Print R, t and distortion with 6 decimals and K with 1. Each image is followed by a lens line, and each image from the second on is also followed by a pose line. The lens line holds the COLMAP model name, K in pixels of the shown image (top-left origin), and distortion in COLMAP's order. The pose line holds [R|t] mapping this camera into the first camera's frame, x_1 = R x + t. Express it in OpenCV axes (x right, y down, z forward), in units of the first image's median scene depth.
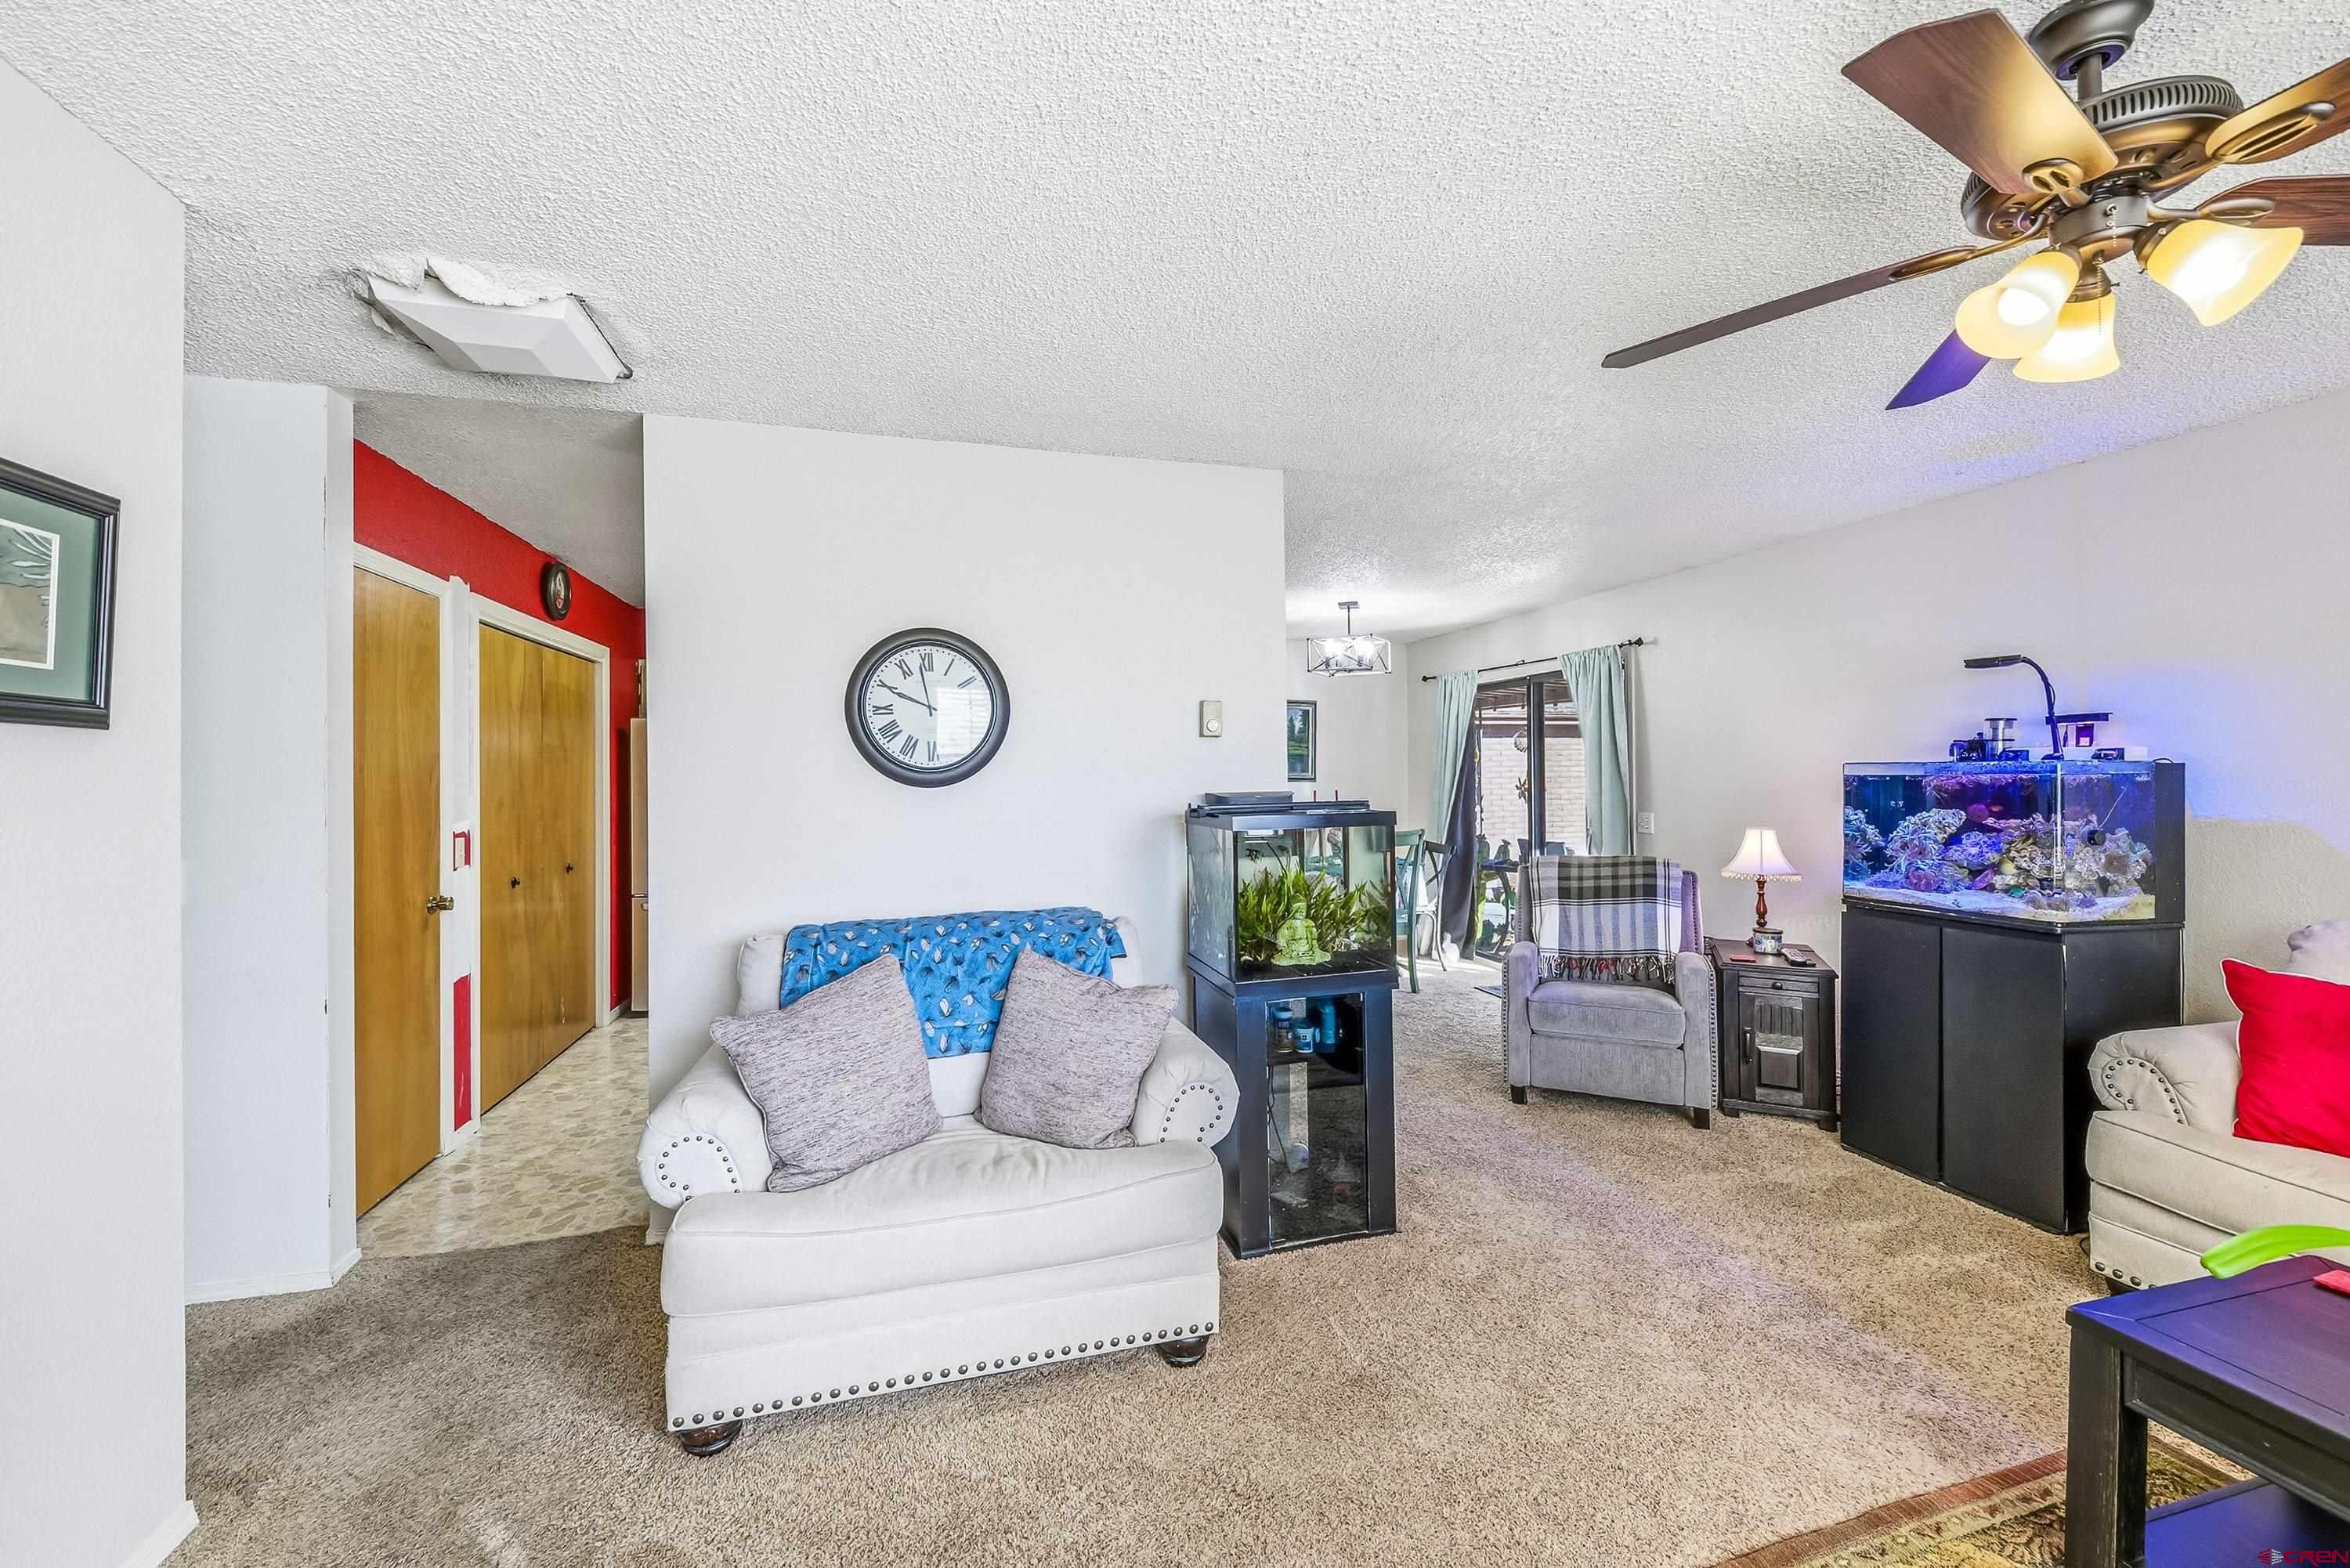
lens RADIAL K [[923.7, 0, 1192.7], [0, 923.7, 771.4], [0, 0, 1]] dist [0.015594, -0.006830]
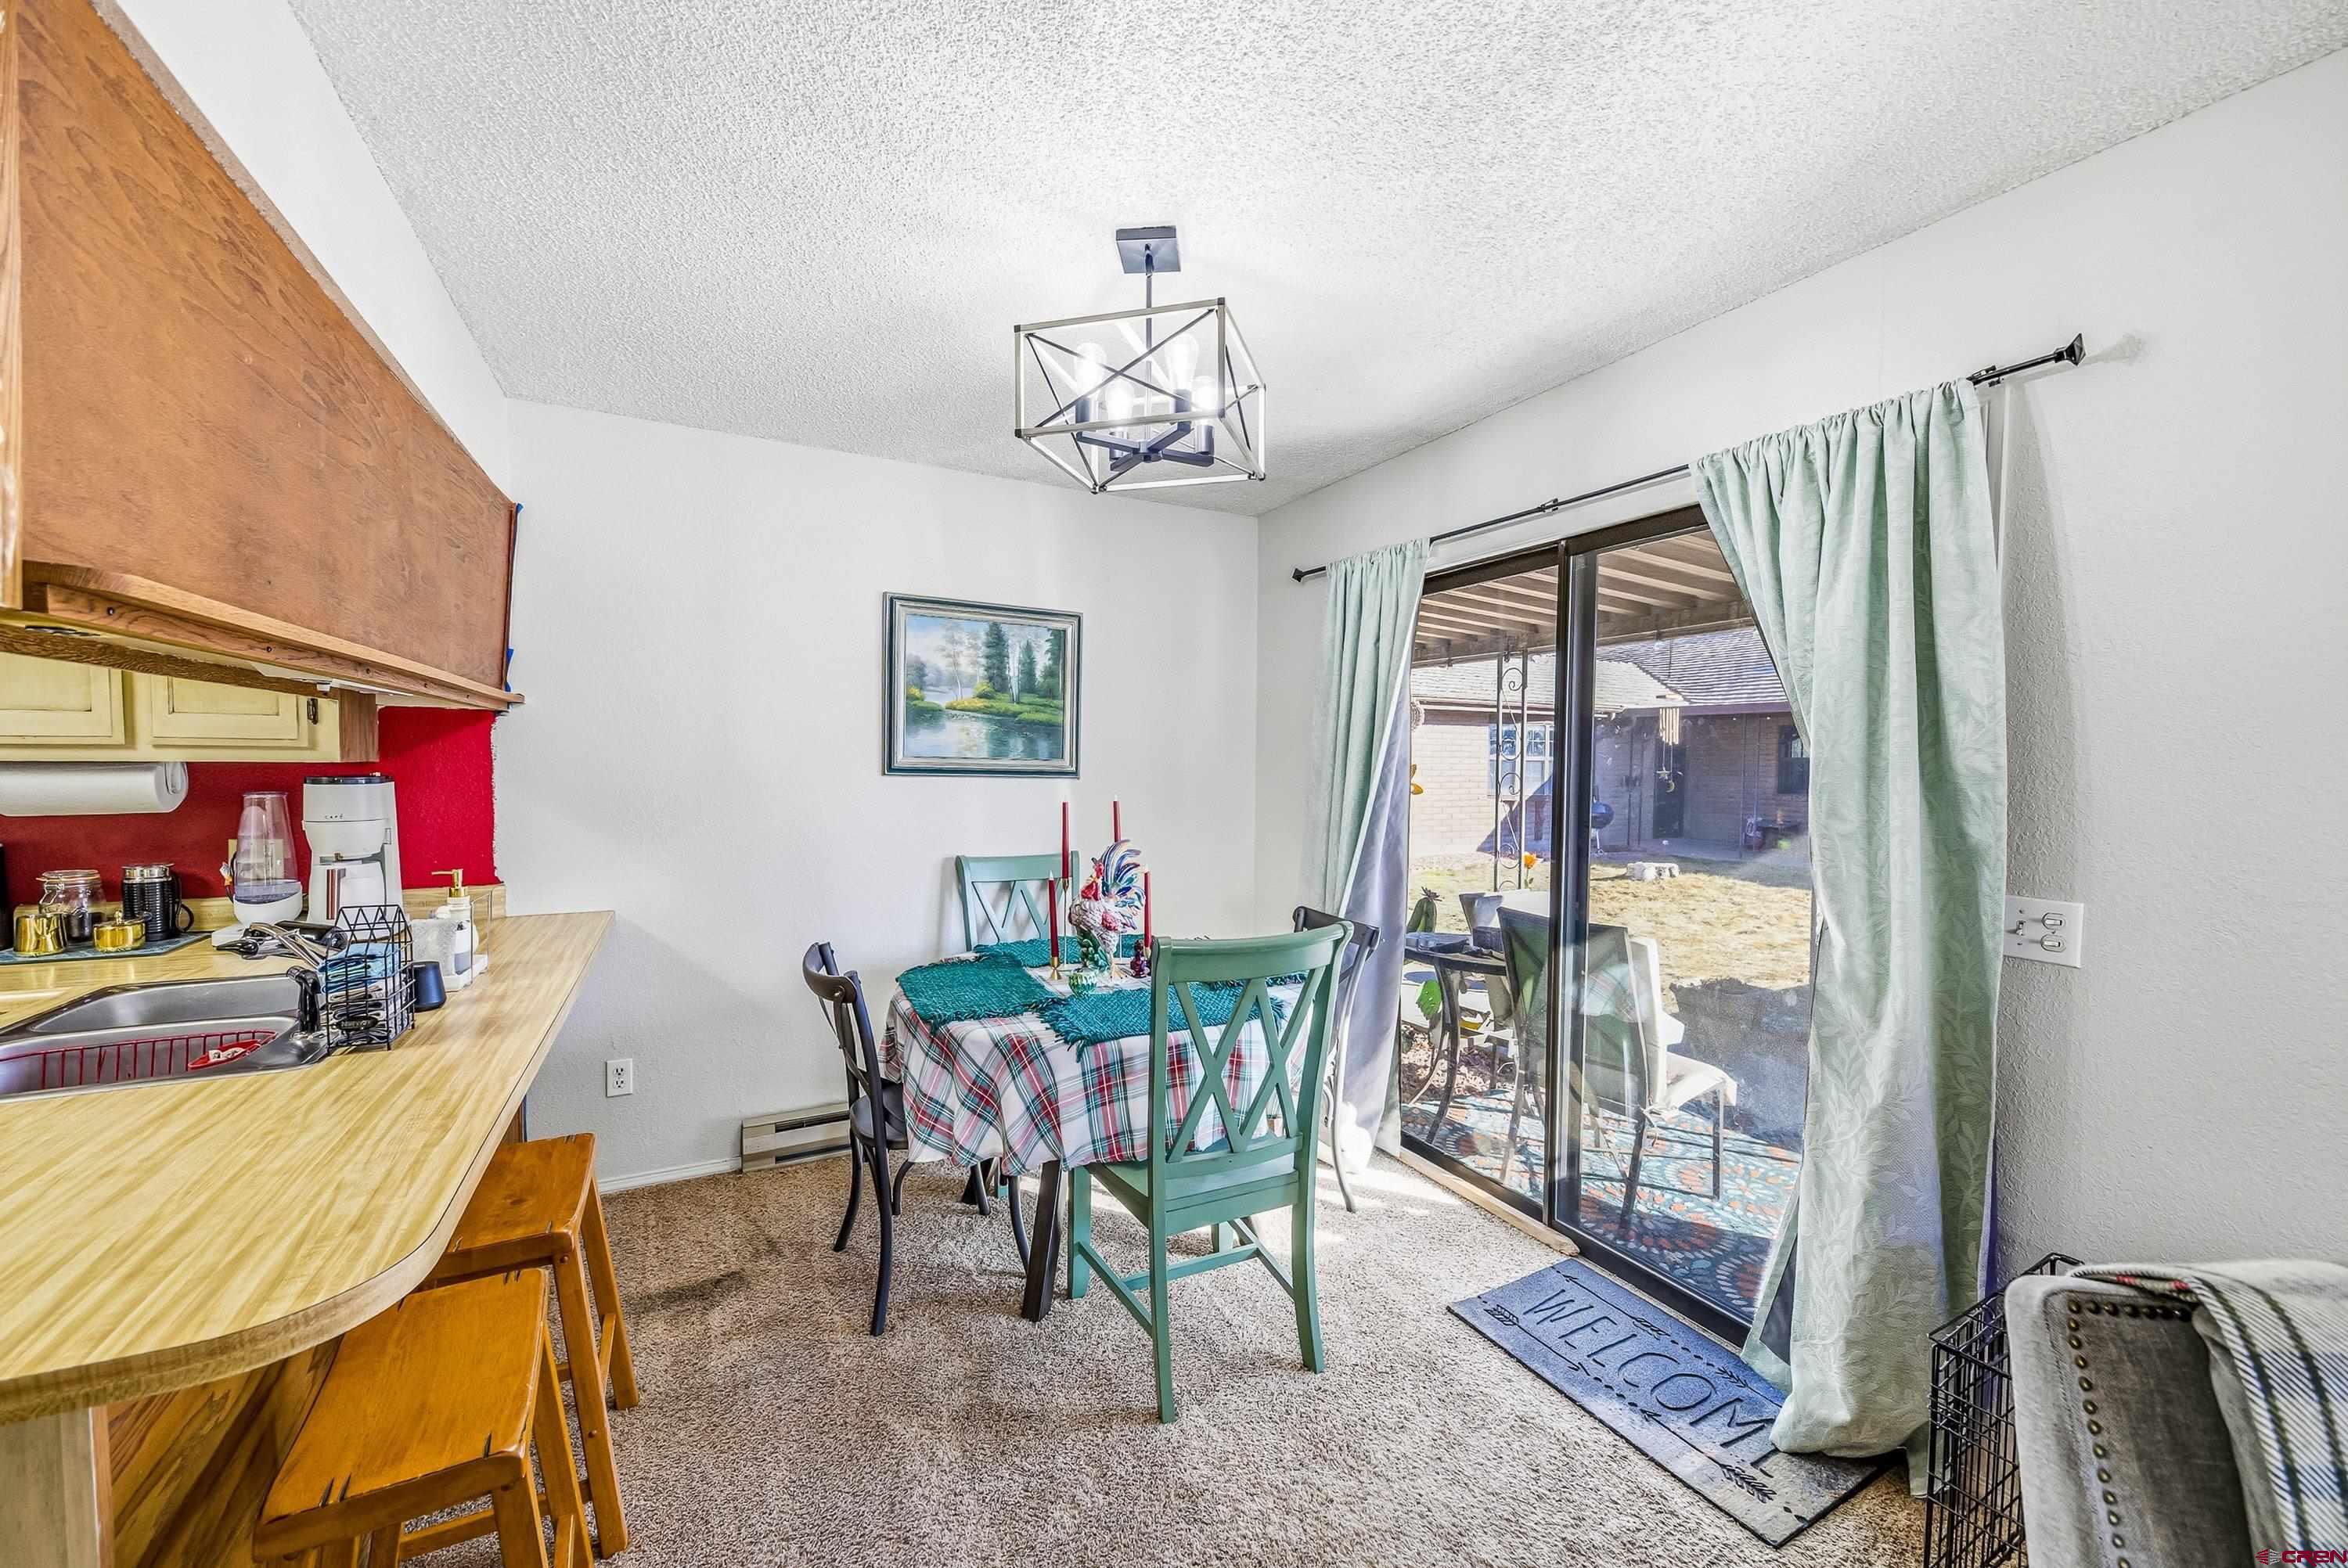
lens RADIAL K [[879.0, 0, 1168.8], [0, 879.0, 803.3], [0, 0, 1]] dist [-0.000374, -0.000047]
pose [[0.981036, 0.006211, 0.193727, 0.200771], [-0.015698, 0.998749, 0.047475, 0.003166], [-0.193189, -0.049616, 0.979906, 1.191241]]
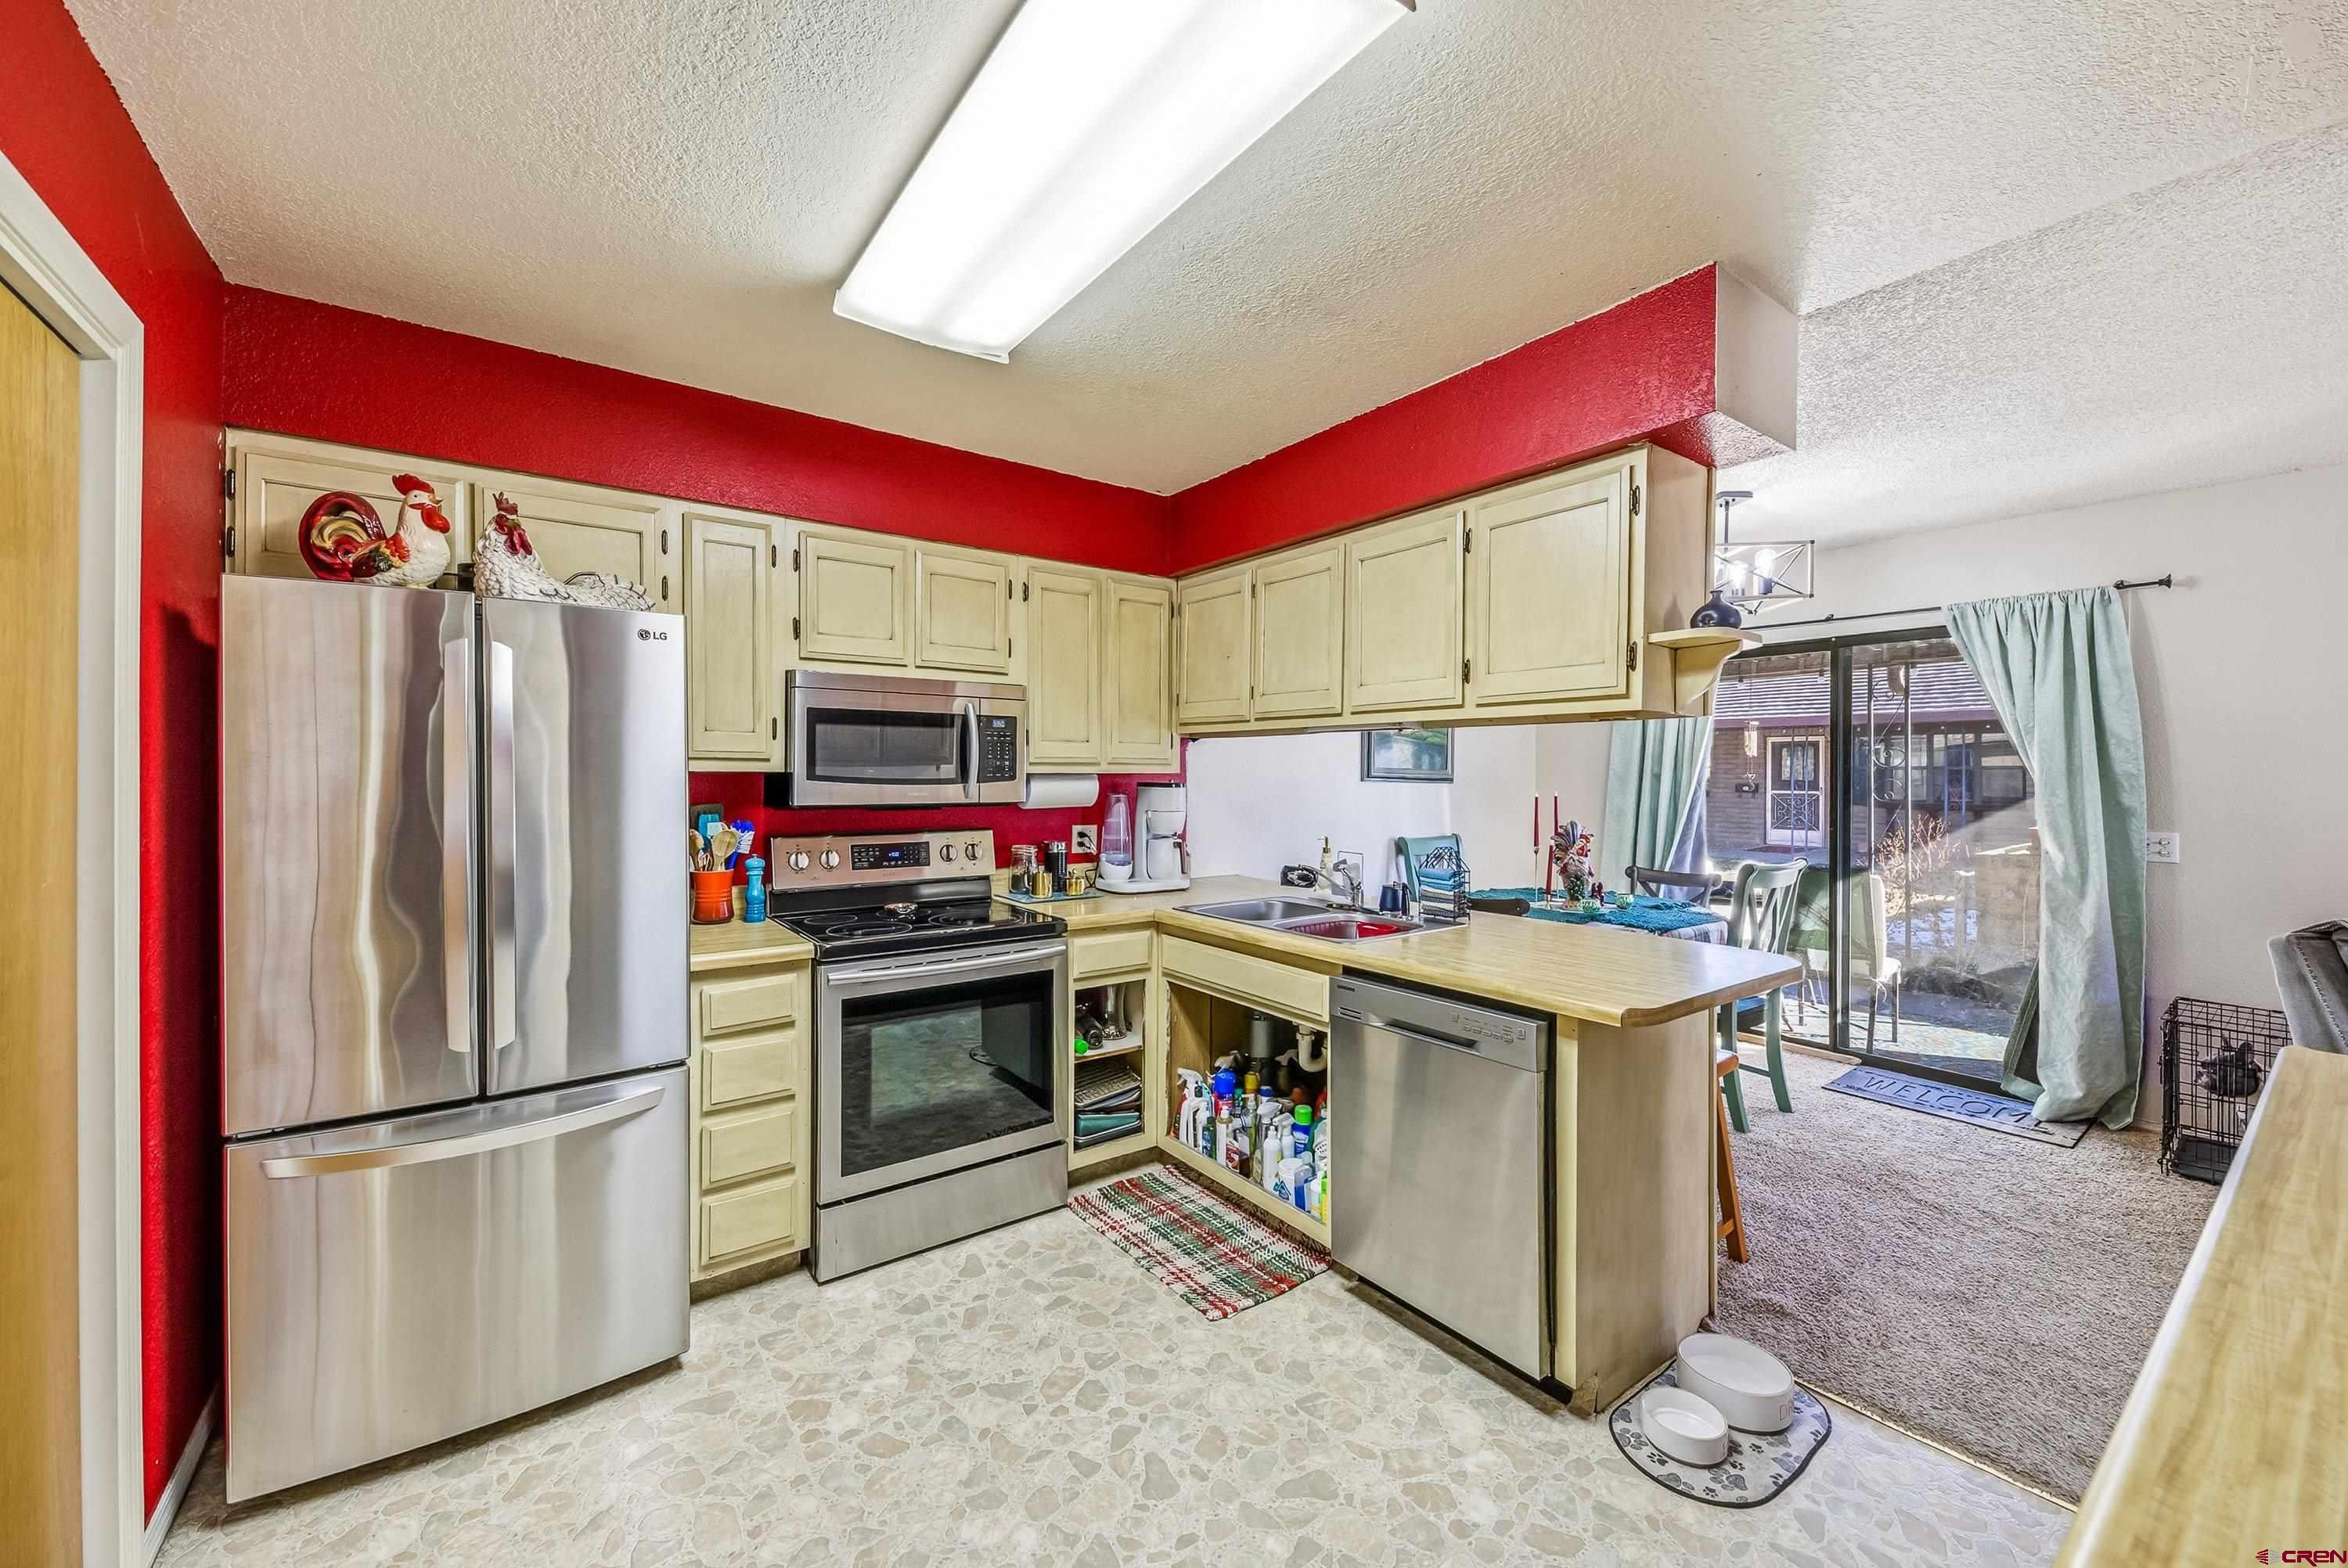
lens RADIAL K [[900.3, 0, 1174.0], [0, 900.3, 784.0], [0, 0, 1]] dist [-0.000311, -0.000184]
pose [[0.941887, 0.005844, 0.335880, -0.669695], [-0.010154, 0.999887, 0.011077, 0.014842], [-0.335777, -0.013844, 0.941840, 0.967578]]
